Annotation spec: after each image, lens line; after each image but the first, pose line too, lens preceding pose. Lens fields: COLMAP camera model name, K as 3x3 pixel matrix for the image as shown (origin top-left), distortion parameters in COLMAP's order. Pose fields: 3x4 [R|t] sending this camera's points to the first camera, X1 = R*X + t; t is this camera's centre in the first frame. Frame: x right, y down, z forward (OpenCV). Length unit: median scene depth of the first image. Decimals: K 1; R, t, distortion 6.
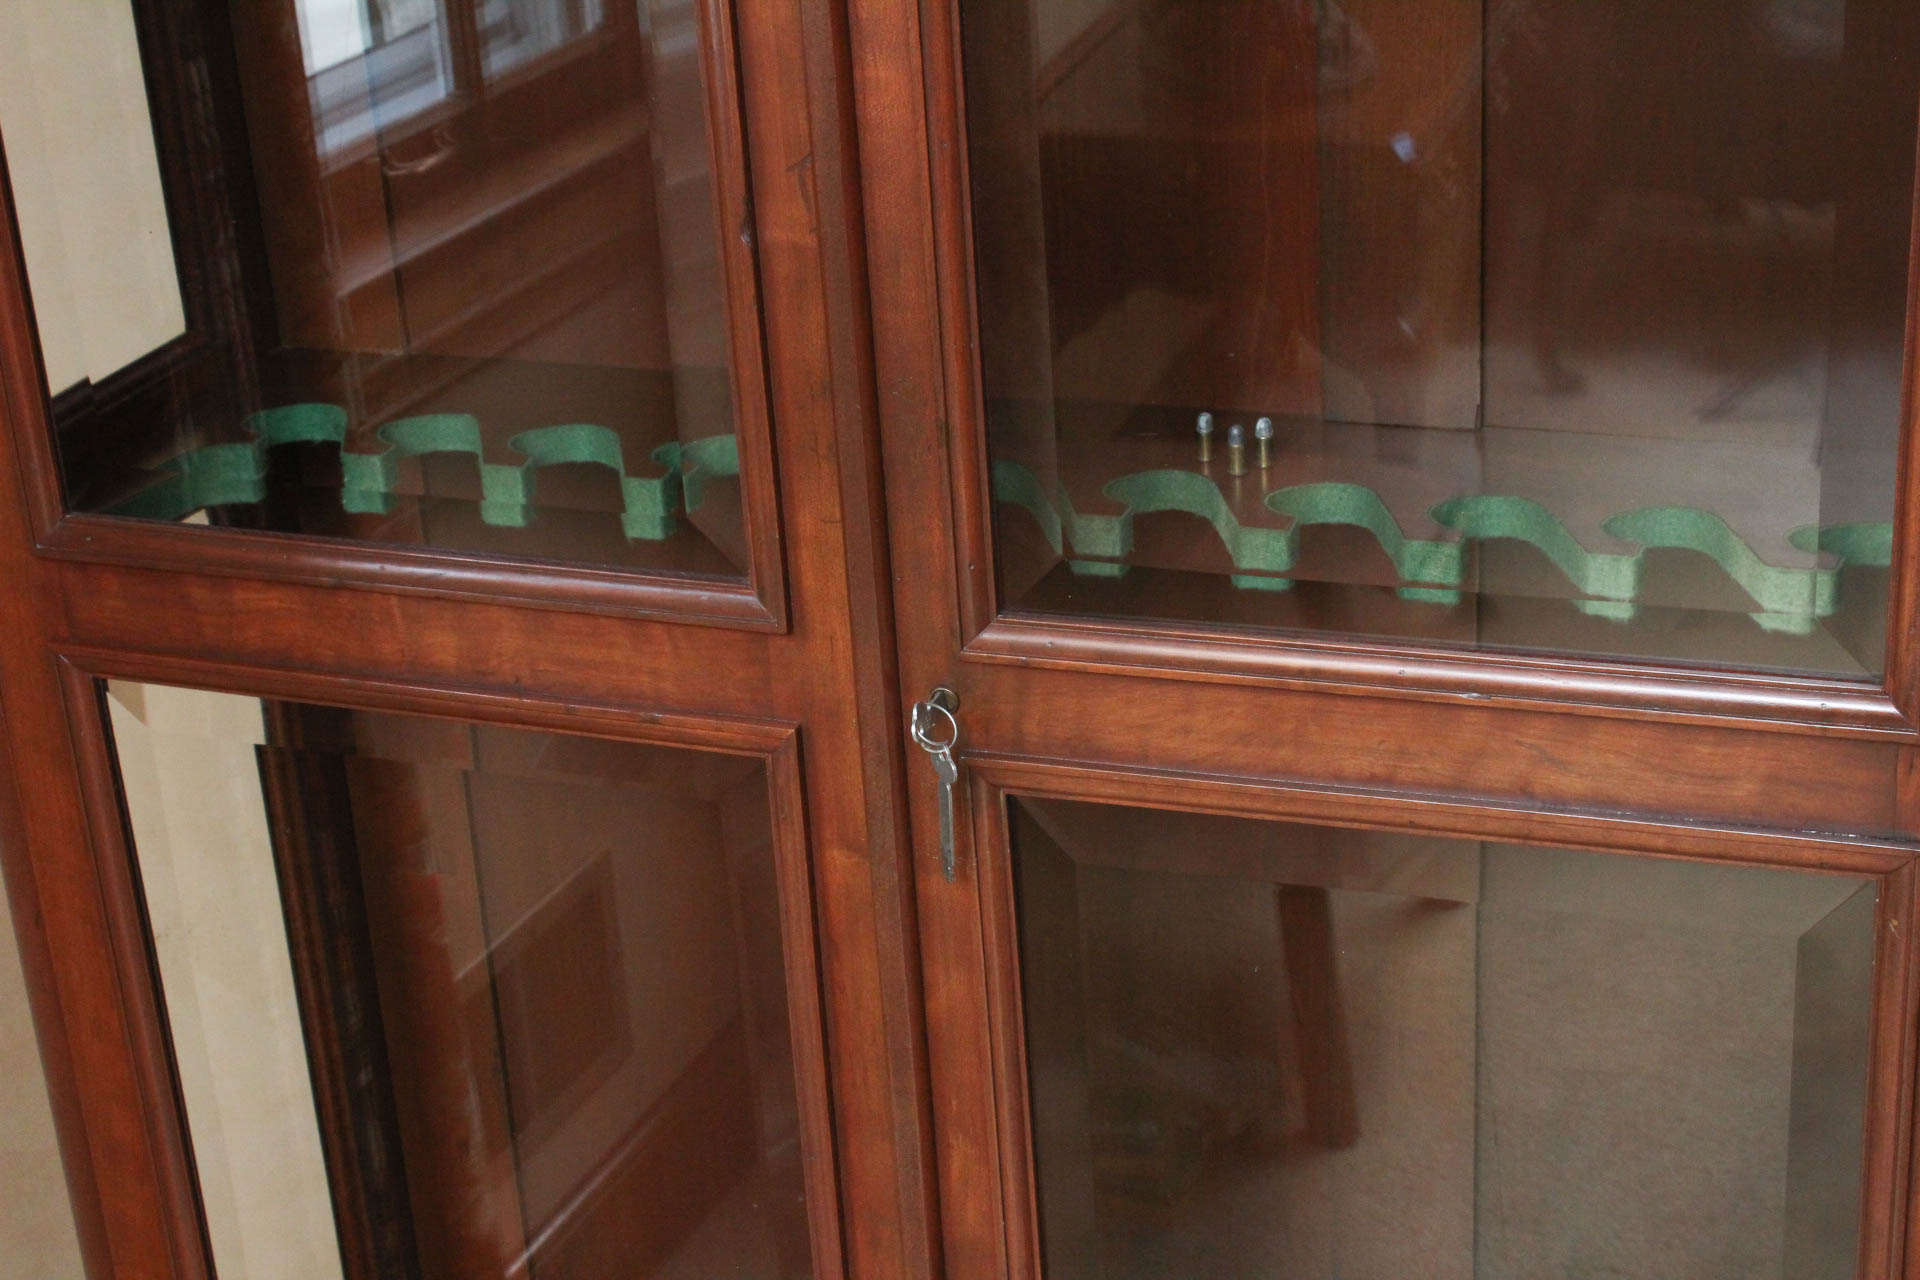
lens RADIAL K [[3158.6, 0, 960.0], [0, 3158.6, 640.0], [0, 0, 1]] dist [0.029380, 0.071885]
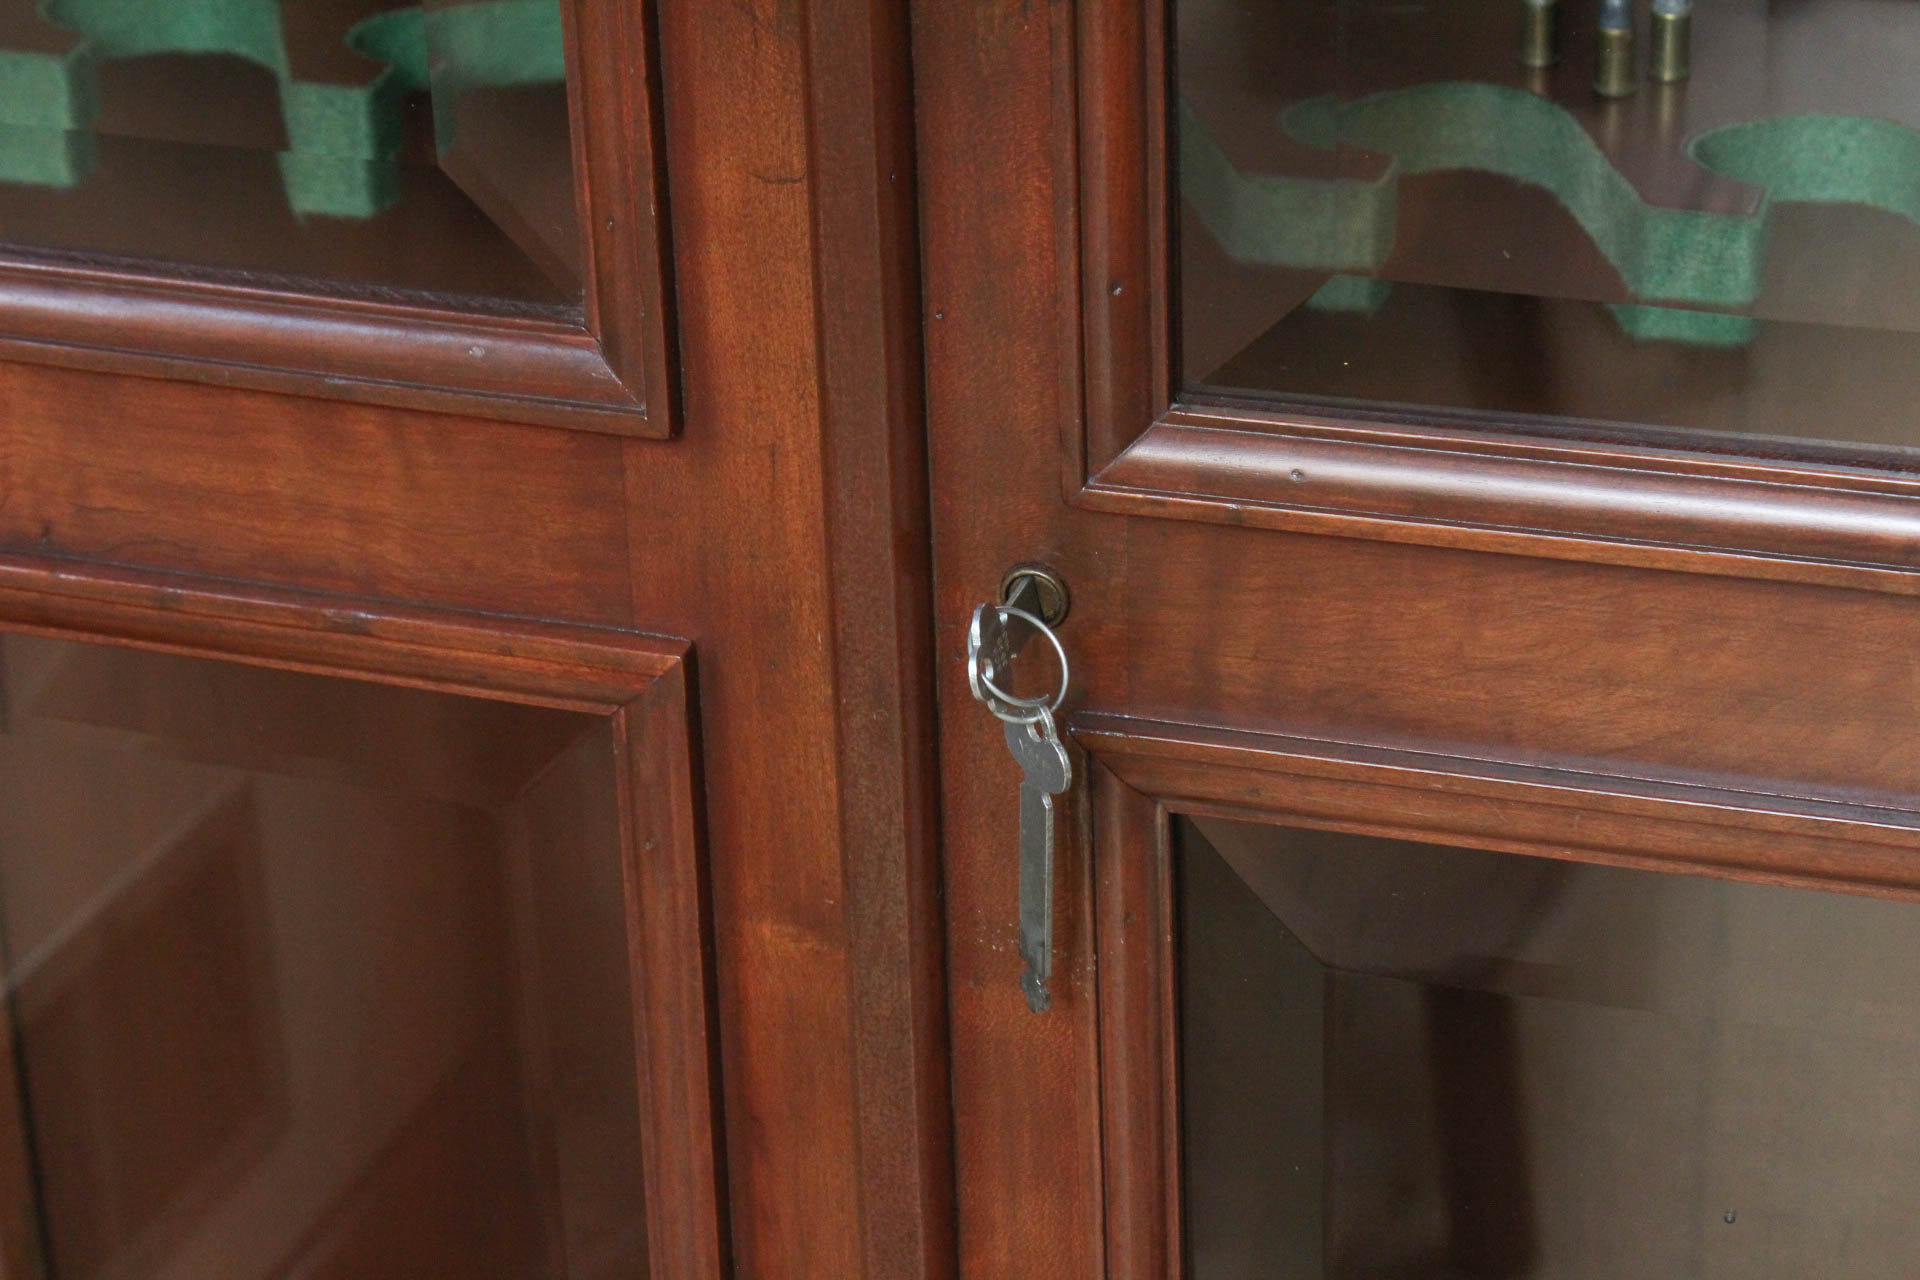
lens RADIAL K [[4541.5, 0, 960.0], [0, 4541.5, 640.0], [0, 0, 1]] dist [0.073145, 0.298170]
pose [[0.998951, 0.010176, 0.044638, -0.041973], [-0.012710, 0.998302, 0.056854, -0.010203], [-0.043984, -0.057362, 0.997384, 0.370004]]
